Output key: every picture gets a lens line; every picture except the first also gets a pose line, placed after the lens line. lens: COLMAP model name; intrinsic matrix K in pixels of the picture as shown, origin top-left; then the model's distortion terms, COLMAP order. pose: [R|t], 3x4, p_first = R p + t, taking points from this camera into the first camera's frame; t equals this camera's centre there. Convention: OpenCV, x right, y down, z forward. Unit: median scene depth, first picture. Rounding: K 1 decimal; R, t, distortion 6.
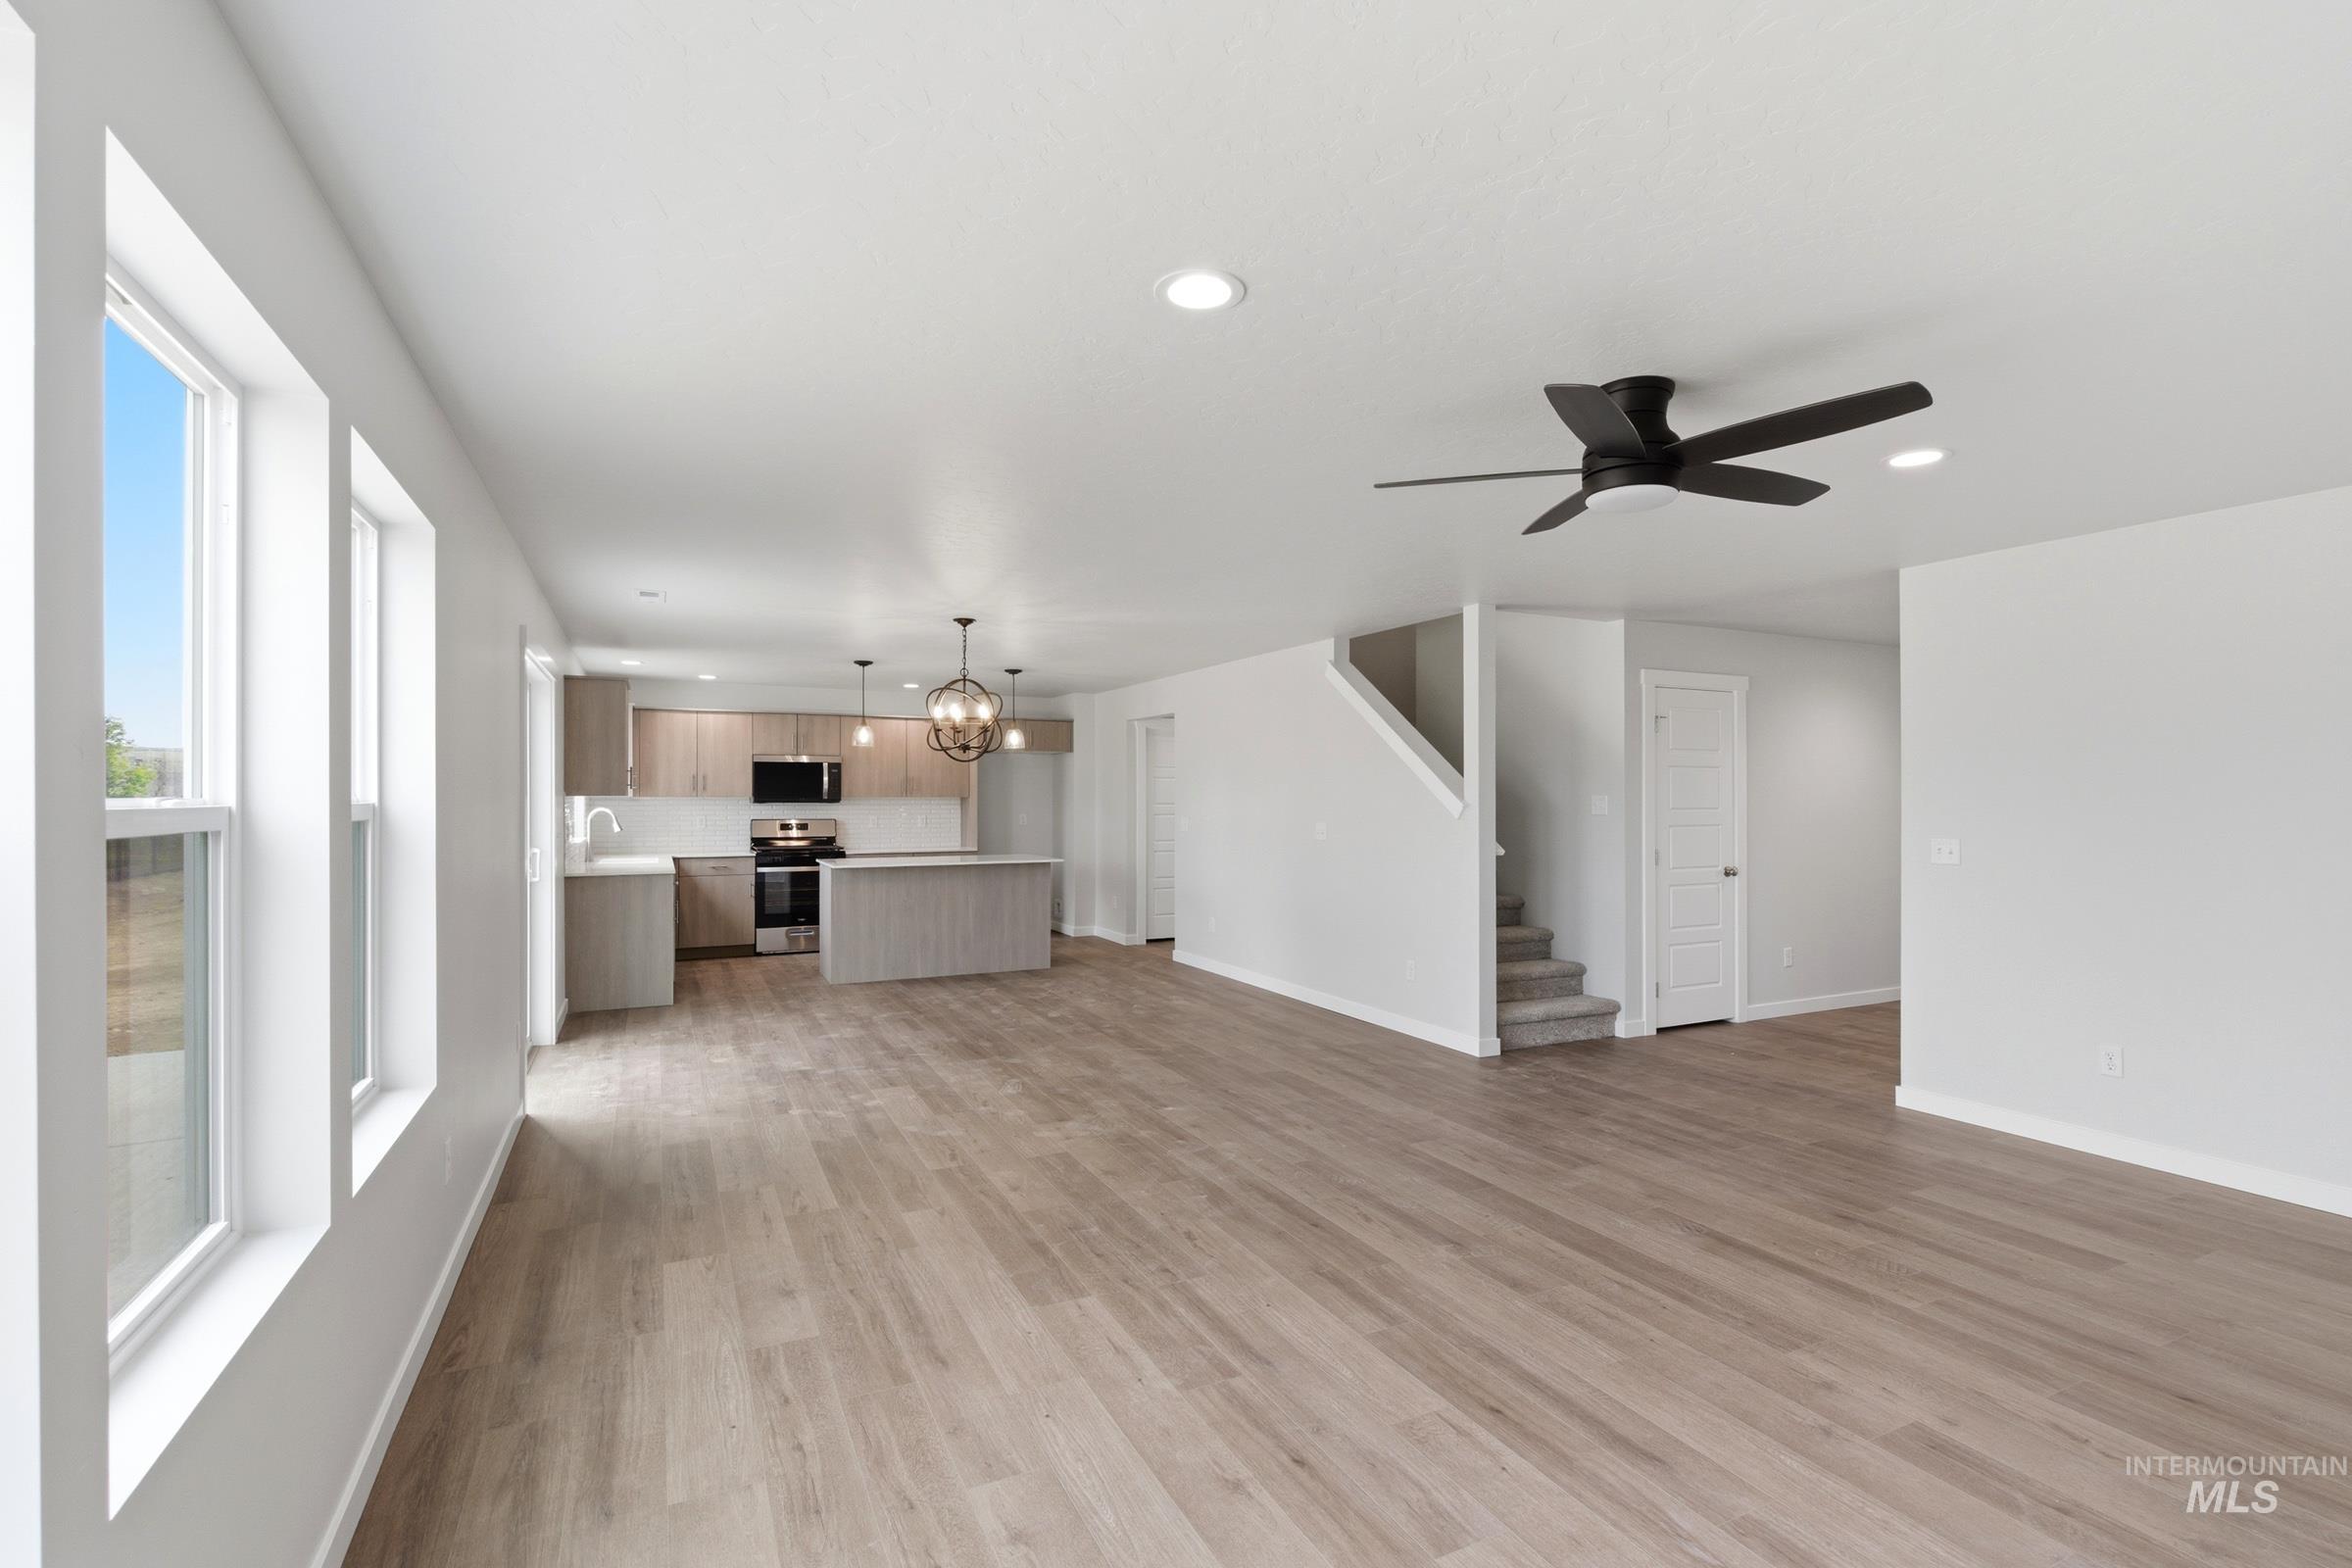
lens RADIAL K [[1058.8, 0, 1164.4], [0, 1058.8, 799.0], [0, 0, 1]] dist [-0.002853, 0.000314]
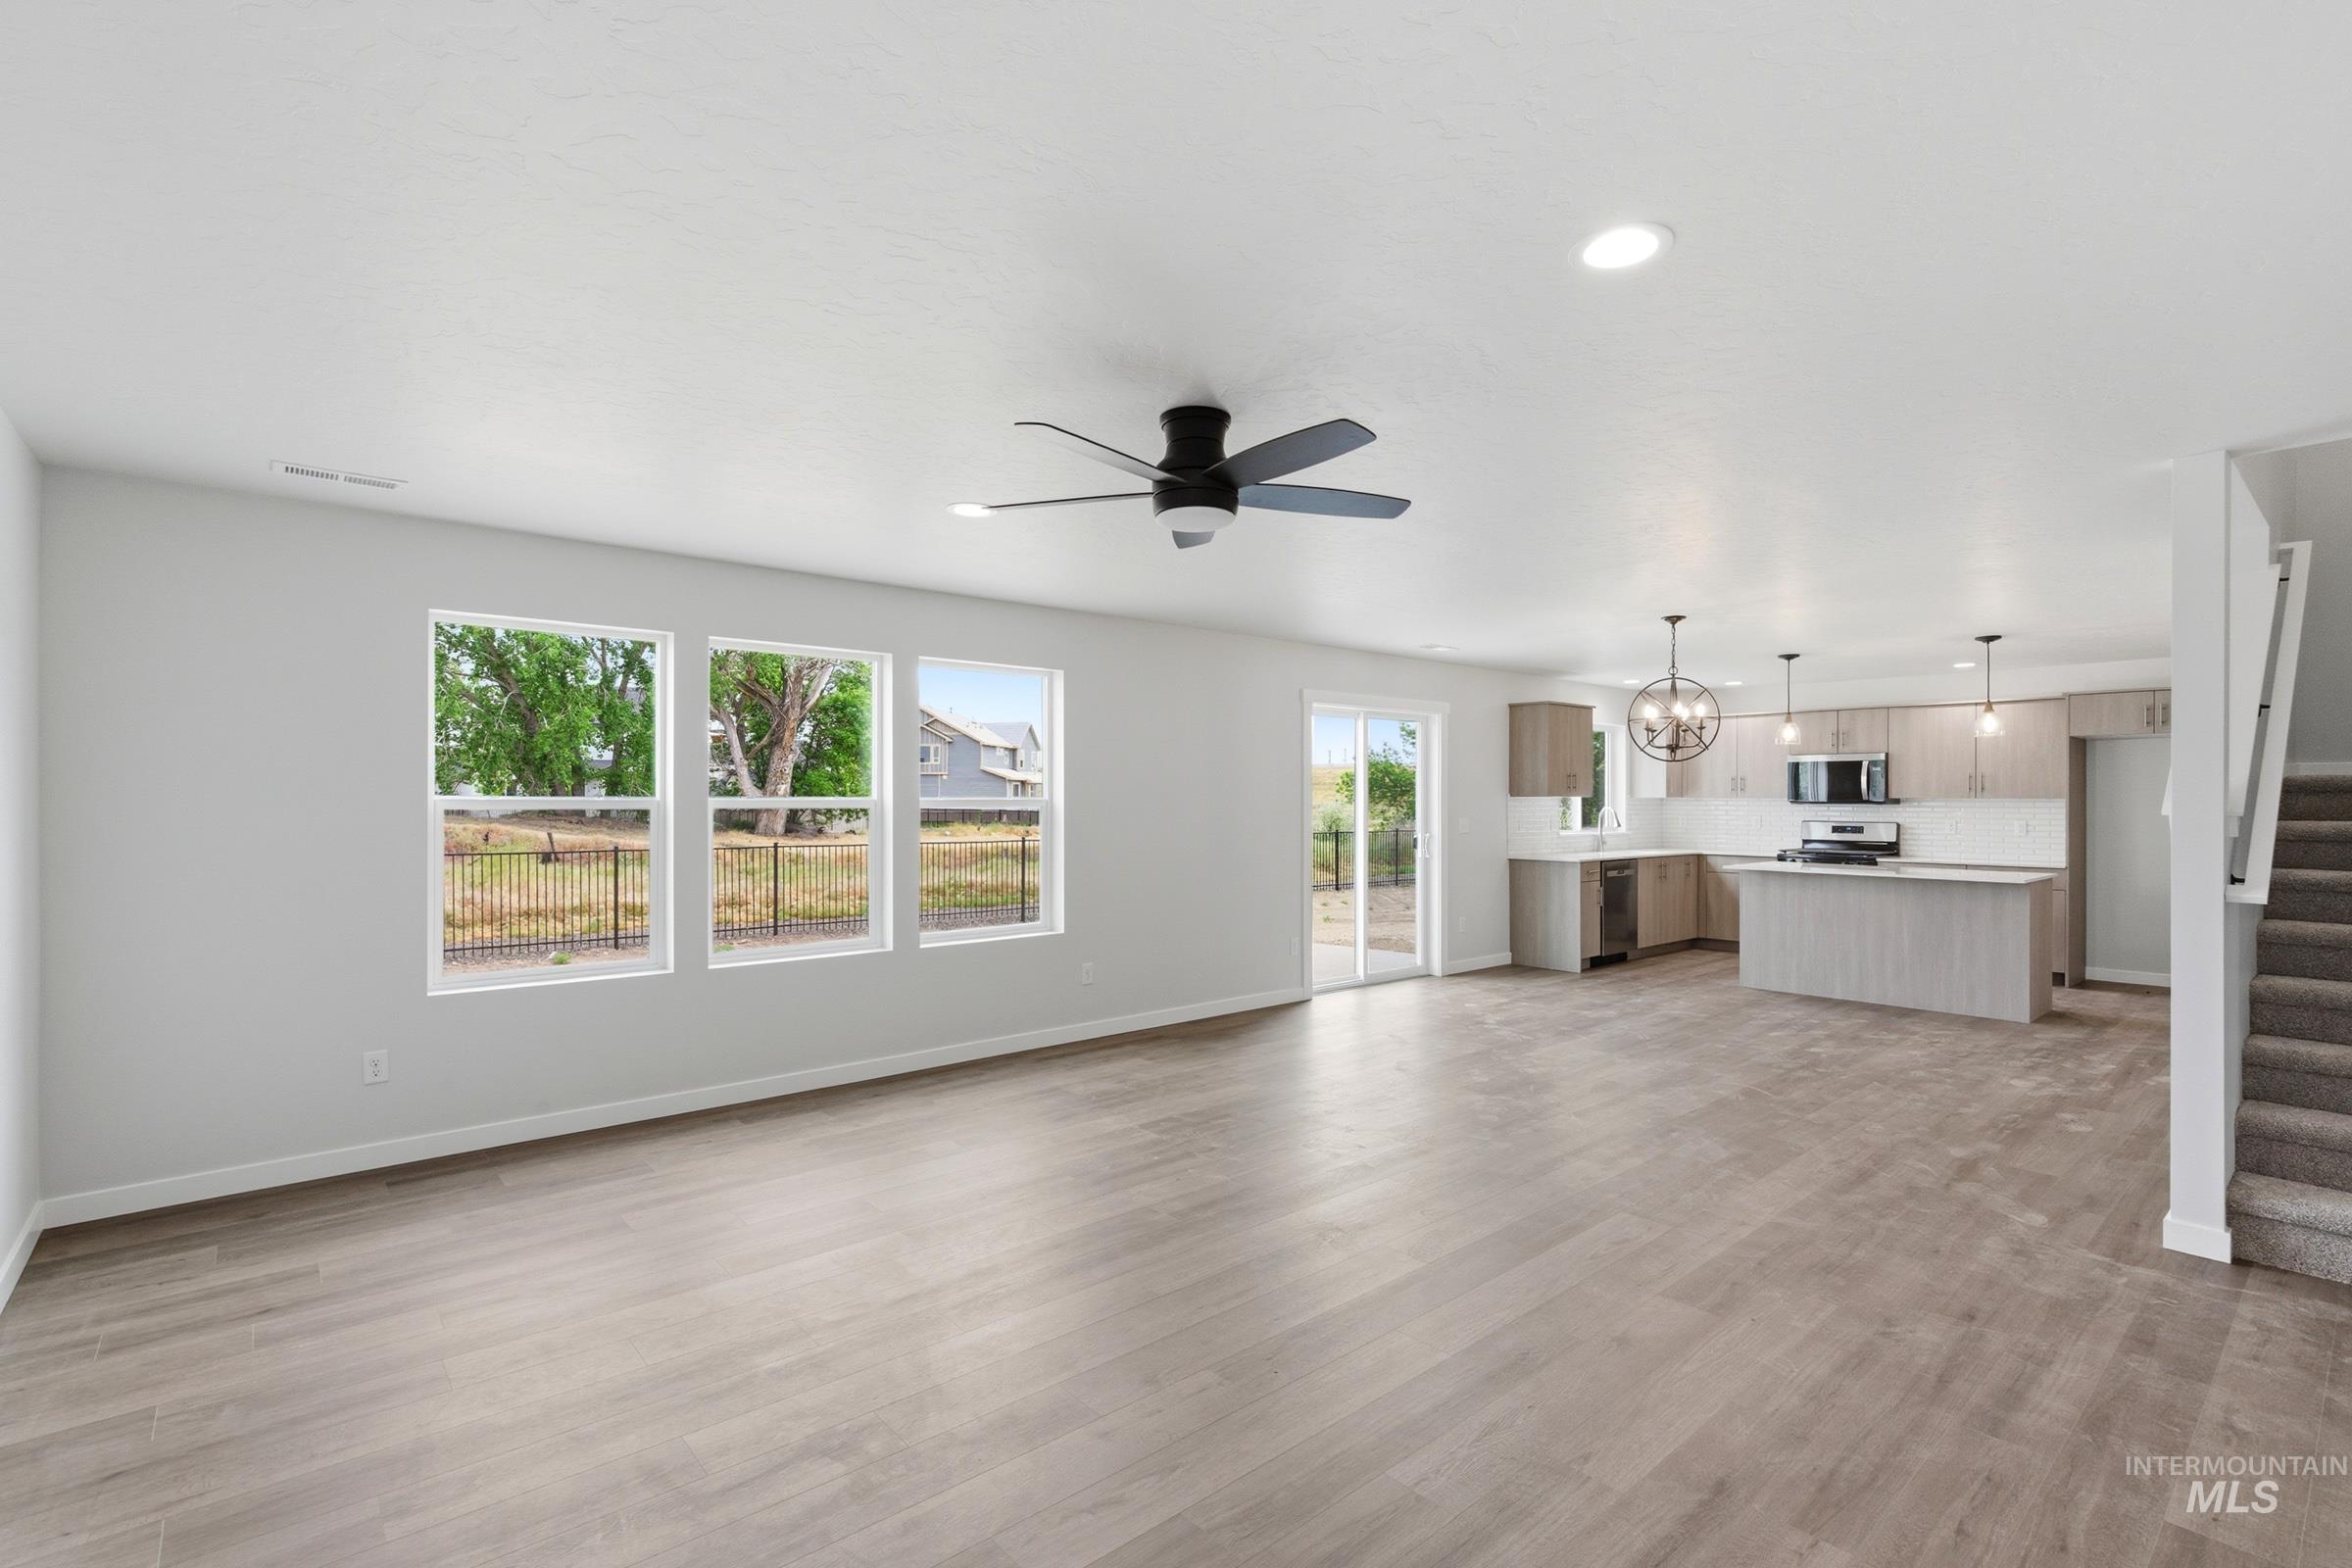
lens RADIAL K [[1058.8, 0, 1184.4], [0, 1058.8, 797.4], [0, 0, 1]] dist [-0.002853, 0.000314]
pose [[0.265087, -0.001238, -0.964224, 0.951193], [-0.002021, 0.999996, -0.001840, 0.001474], [0.964222, 0.002436, 0.265084, 0.446764]]
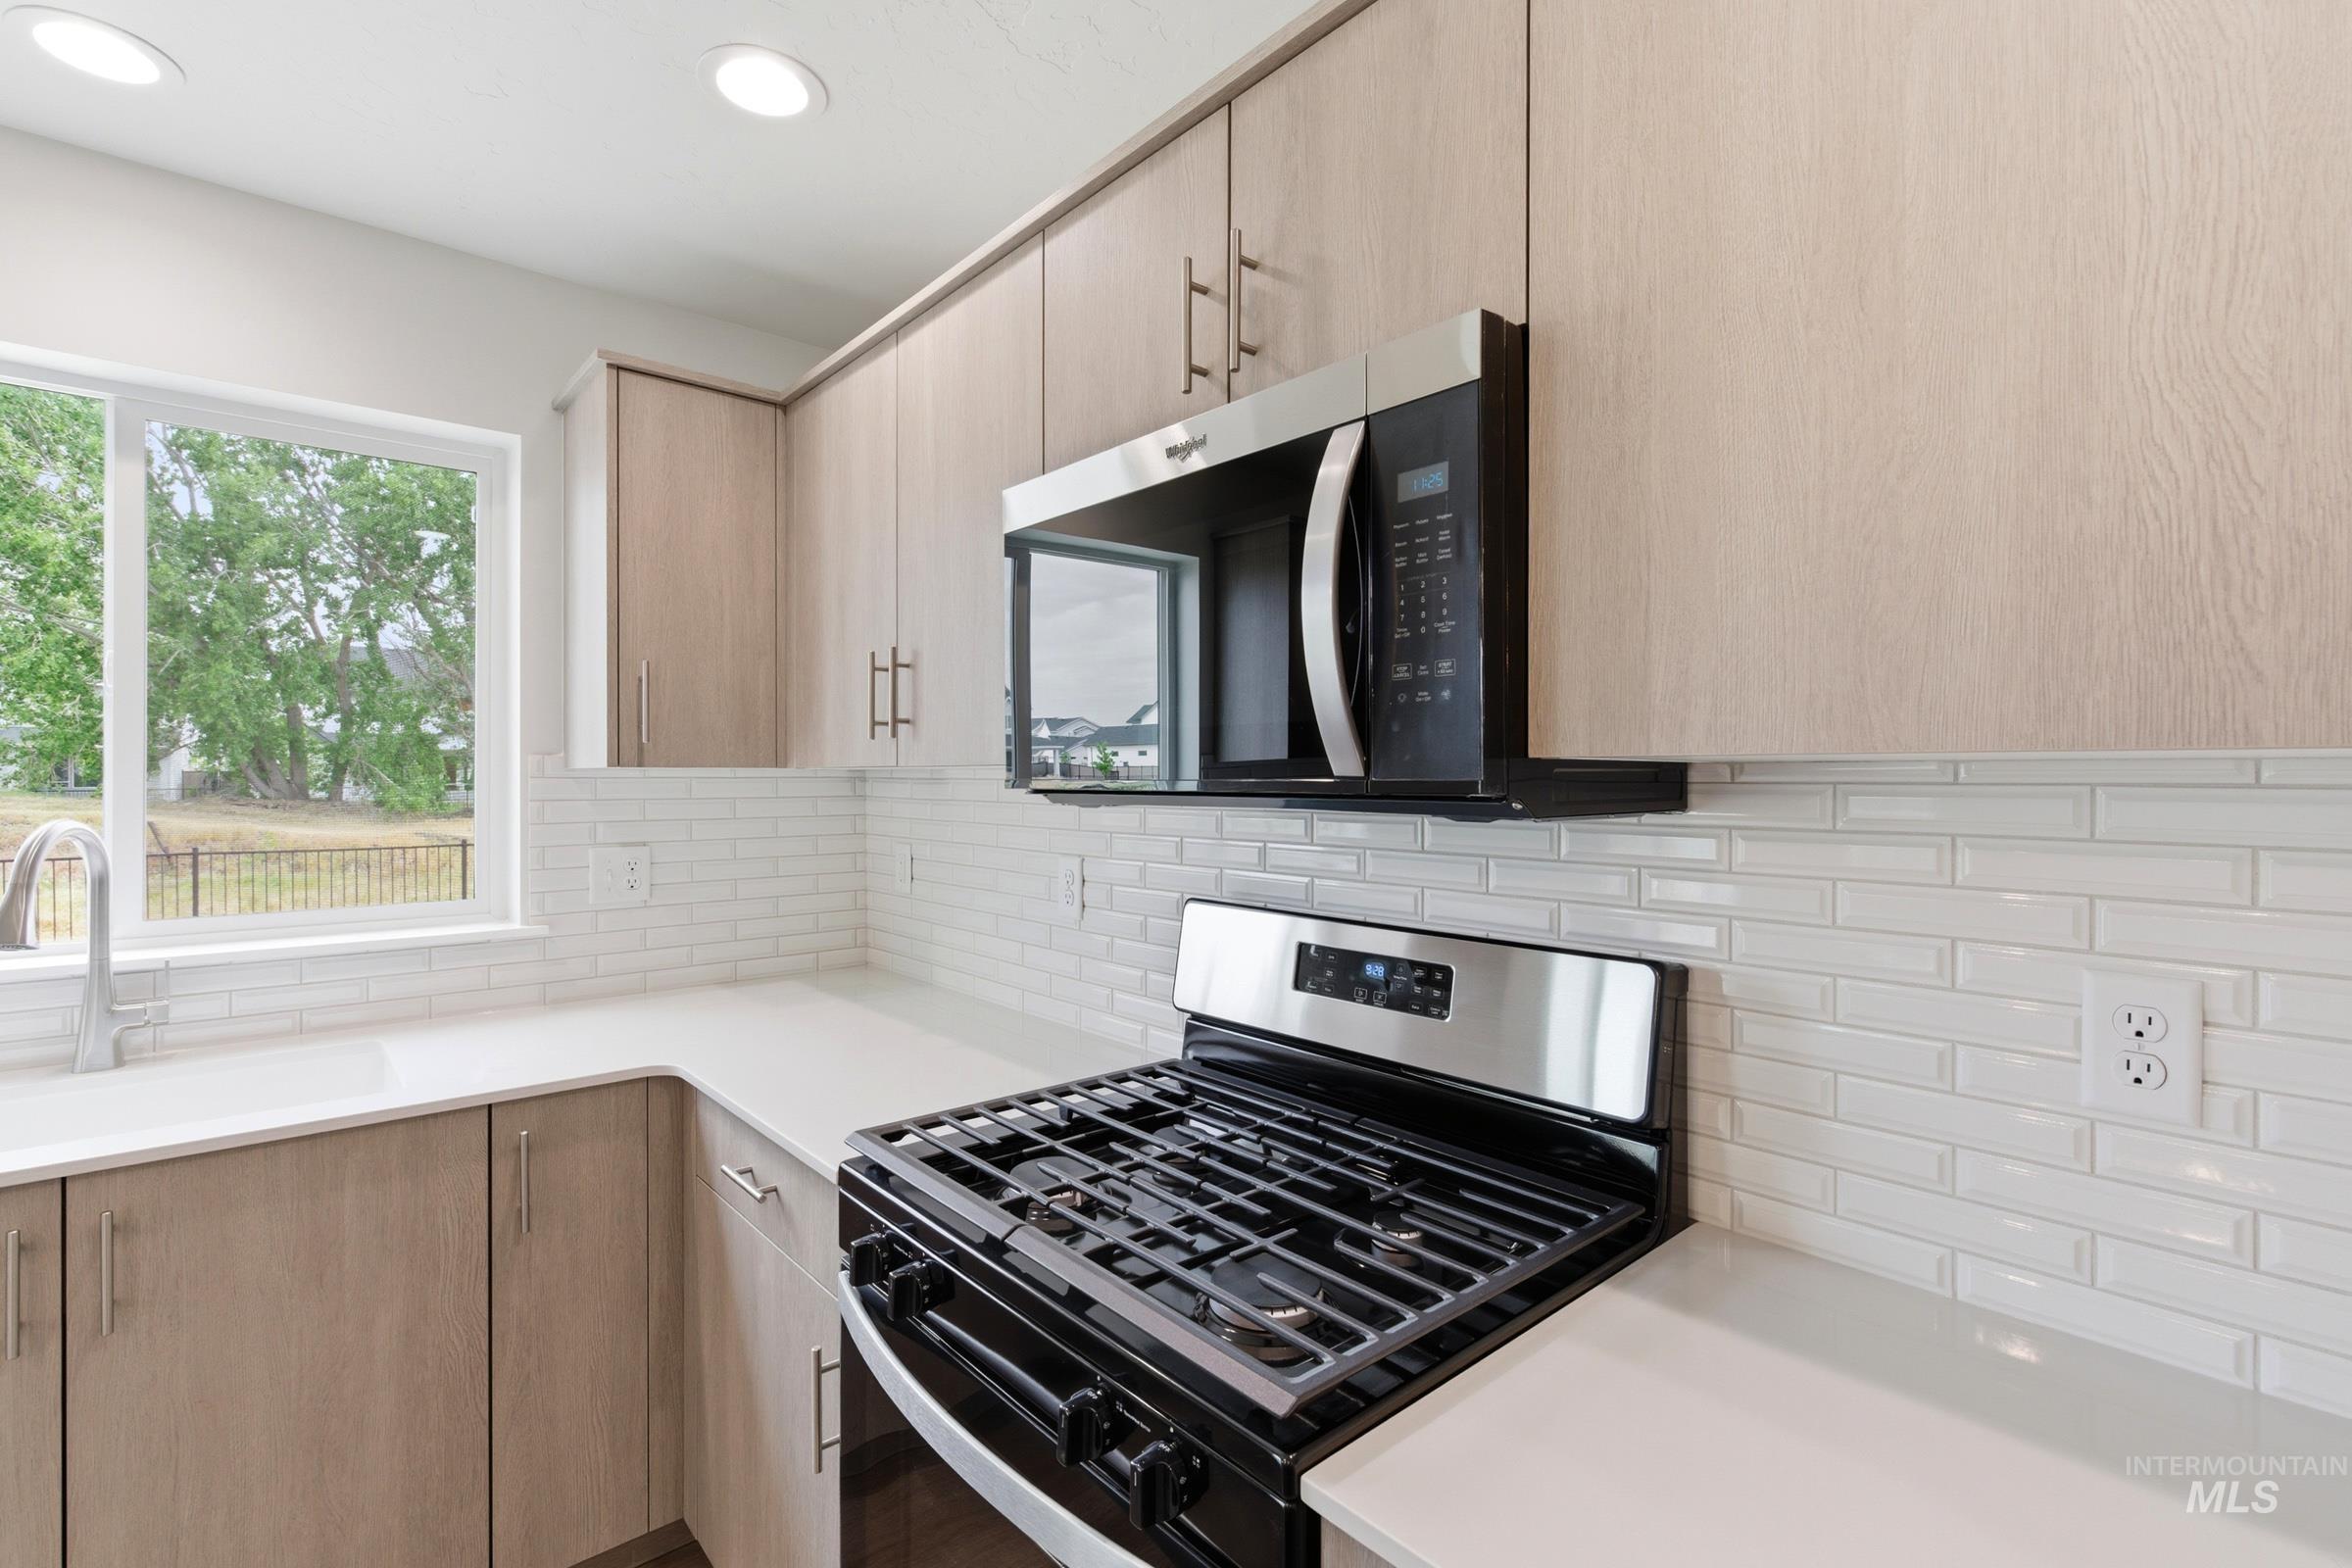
lens RADIAL K [[1058.8, 0, 1185.2], [0, 1058.8, 778.0], [0, 0, 1]] dist [-0.002853, 0.000314]
pose [[0.276373, 0.000750, -0.961050, -0.534233], [0.001479, 0.999998, 0.001206, -0.000393], [0.961049, -0.001754, 0.276371, 2.248355]]
